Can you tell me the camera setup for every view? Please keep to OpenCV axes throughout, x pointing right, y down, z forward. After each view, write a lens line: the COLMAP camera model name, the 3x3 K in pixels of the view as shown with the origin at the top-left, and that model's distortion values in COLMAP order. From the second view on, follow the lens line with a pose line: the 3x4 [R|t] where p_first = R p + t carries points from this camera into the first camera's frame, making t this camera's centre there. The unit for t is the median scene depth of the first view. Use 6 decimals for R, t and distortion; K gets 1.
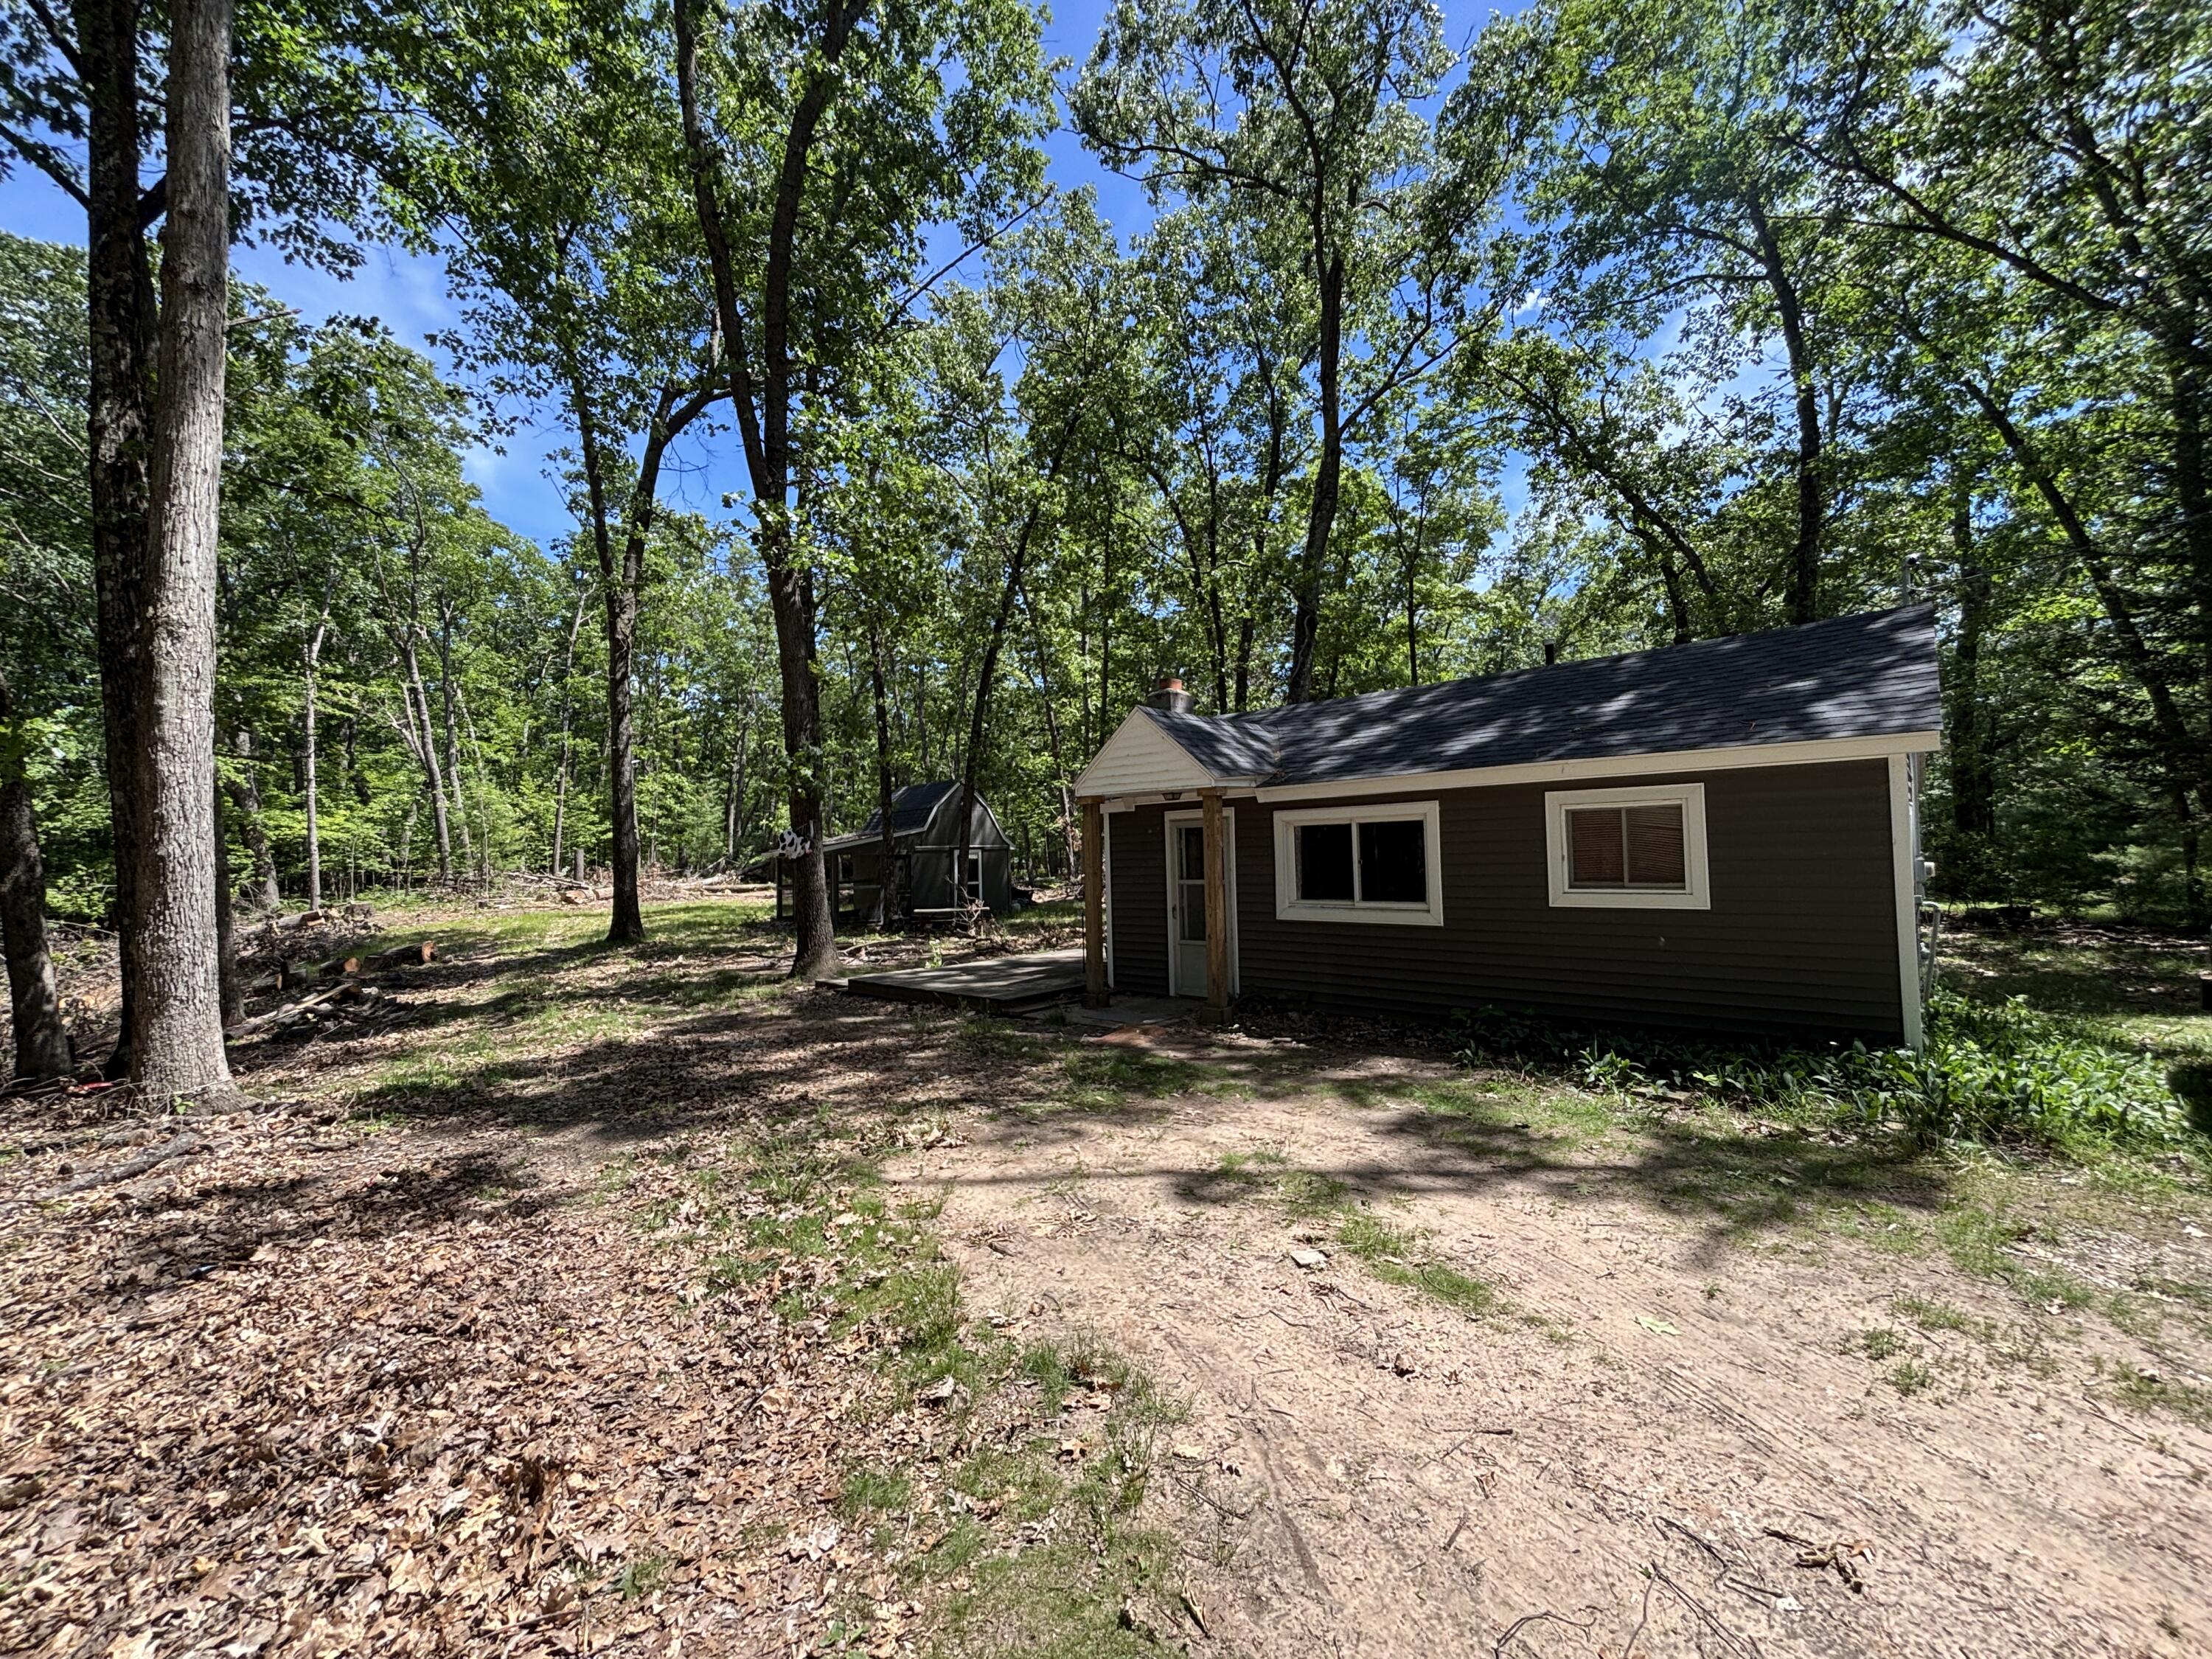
lens RADIAL K [[886.9, 0, 1079.3], [0, 886.9, 827.2], [0, 0, 1]] dist [-0.000508, -0.000033]
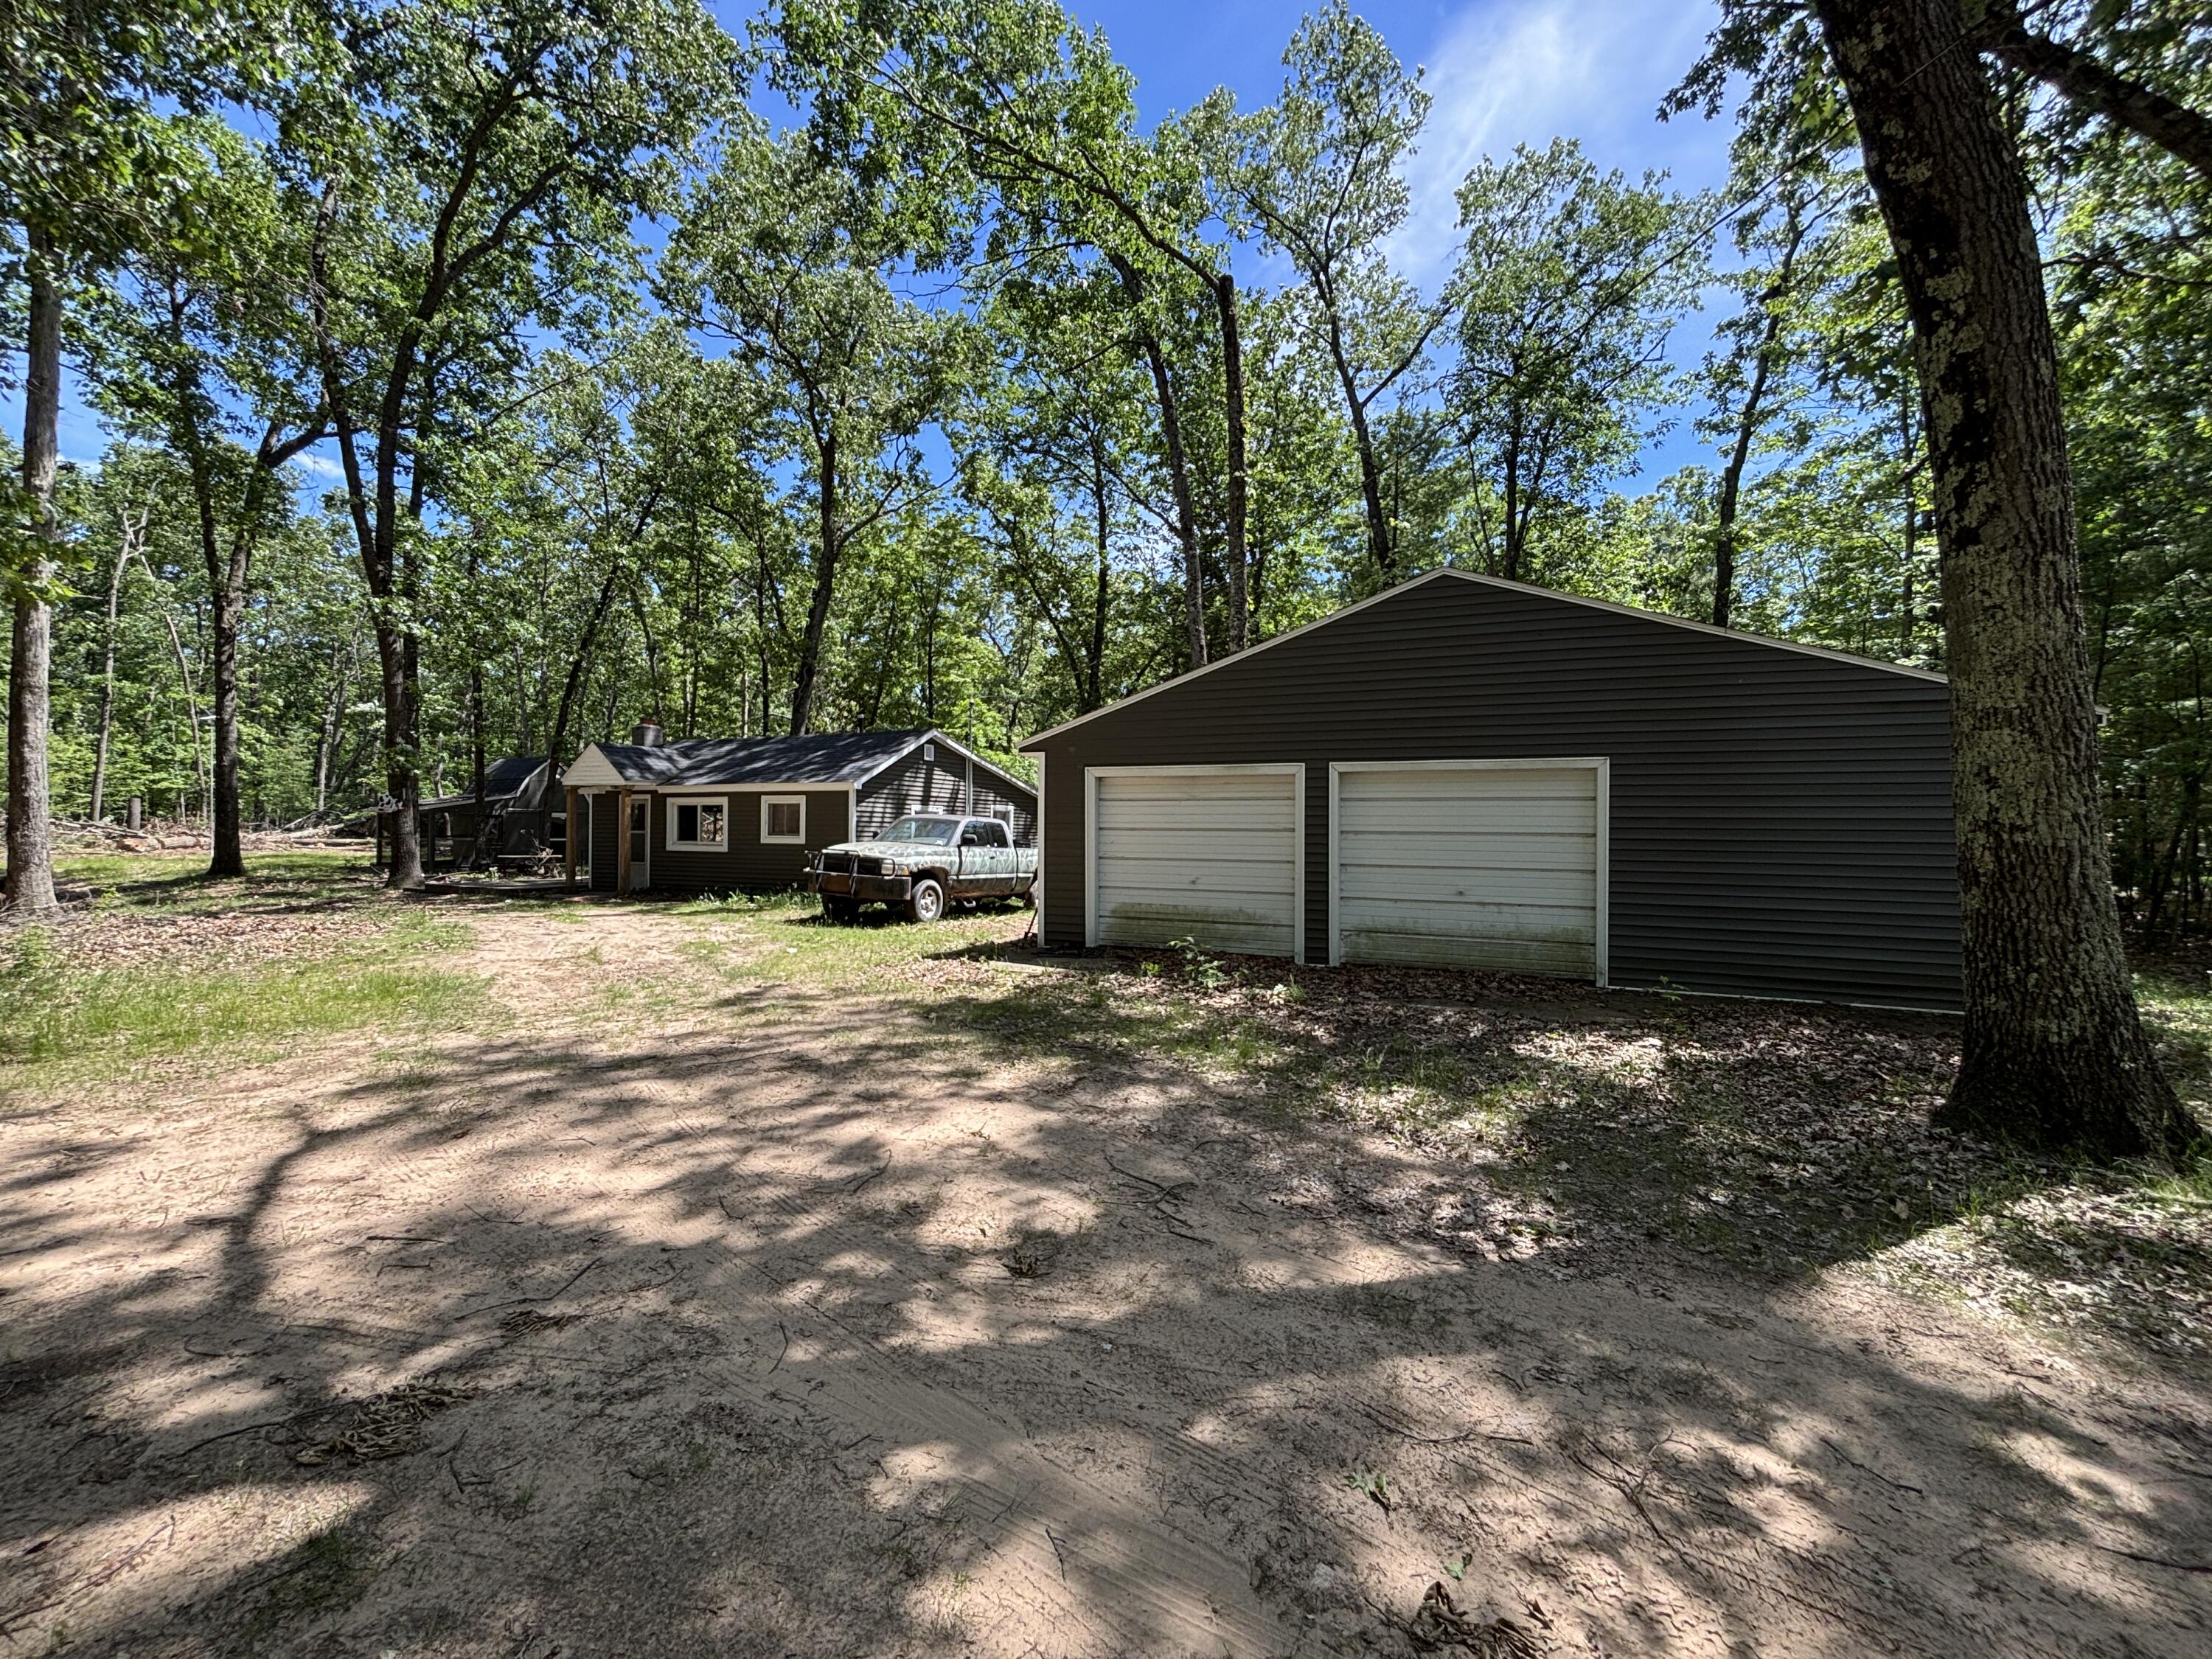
lens RADIAL K [[921.4, 0, 1094.6], [0, 921.4, 820.6], [0, 0, 1]] dist [0.022800, -0.007635]
pose [[0.946595, 0.036682, 0.320332, 0.178800], [-0.042640, 0.999023, 0.011603, -0.012193], [-0.319593, -0.024642, 0.947234, -0.516024]]
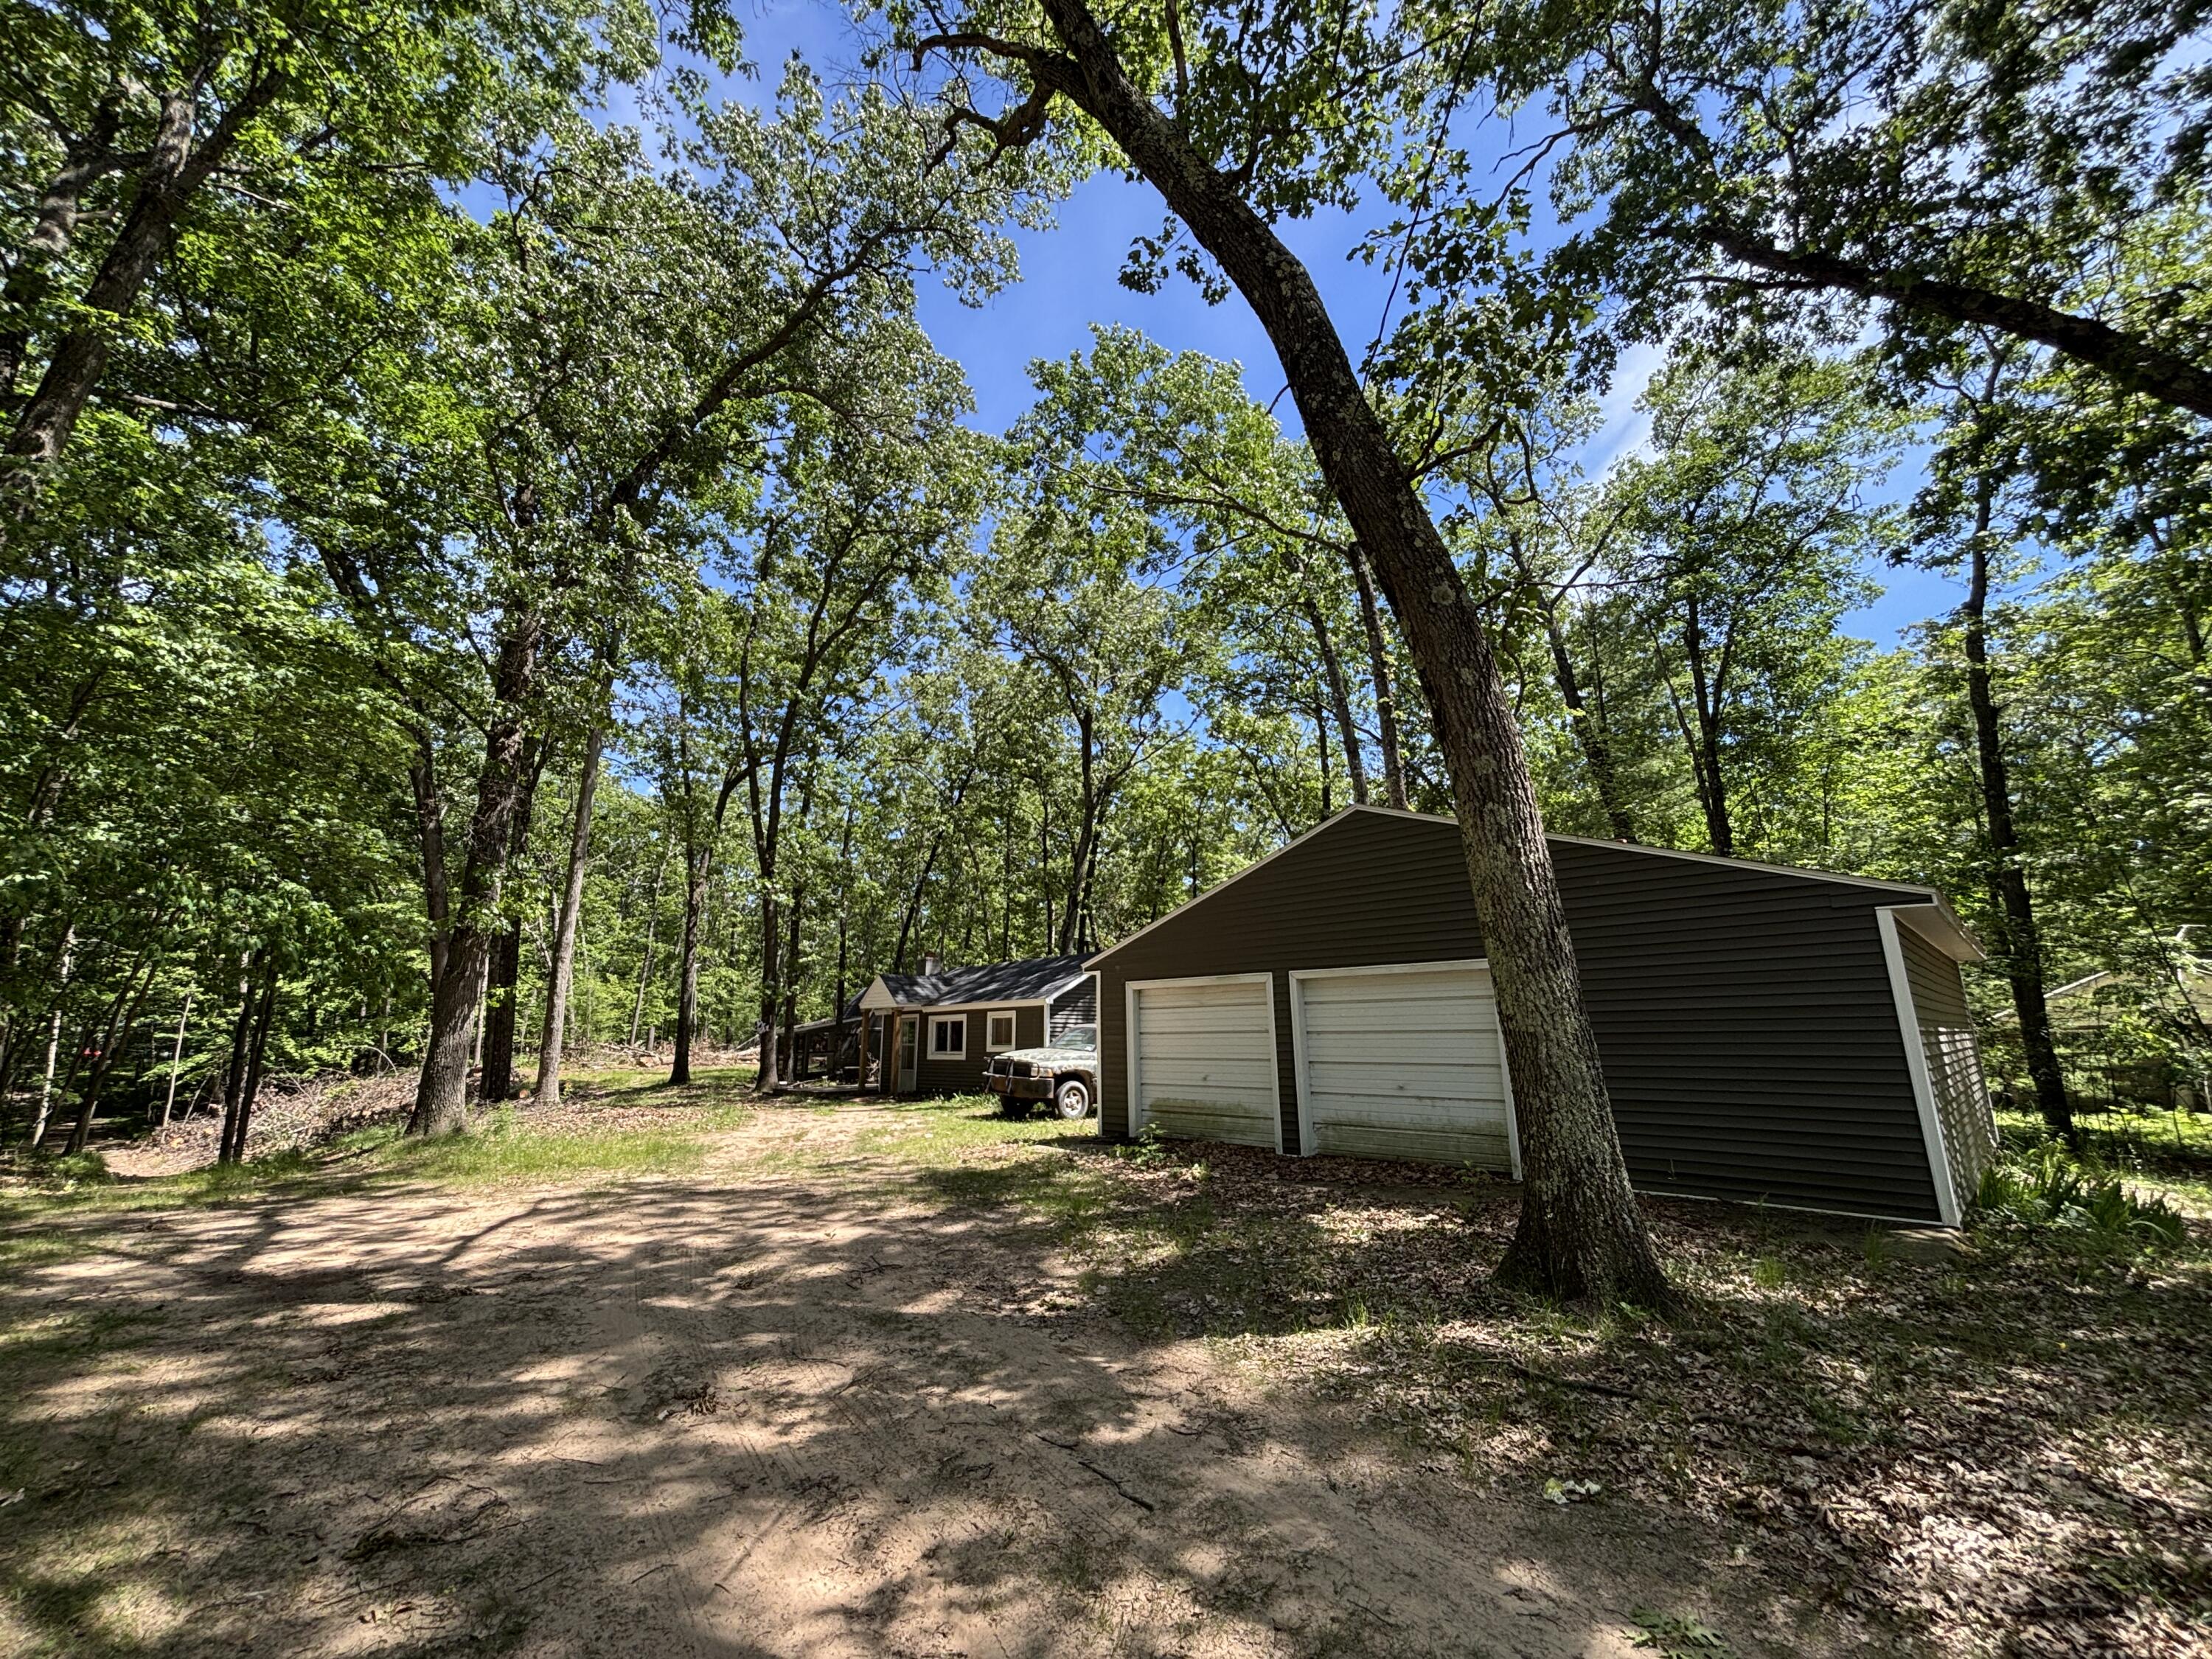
lens RADIAL K [[921.4, 0, 1094.6], [0, 921.4, 820.6], [0, 0, 1]] dist [0.022800, -0.007635]
pose [[0.997570, 0.003187, -0.069598, 0.334705], [-0.017189, 0.979332, -0.201528, -0.015808], [0.067518, 0.202234, 0.977007, -0.645236]]
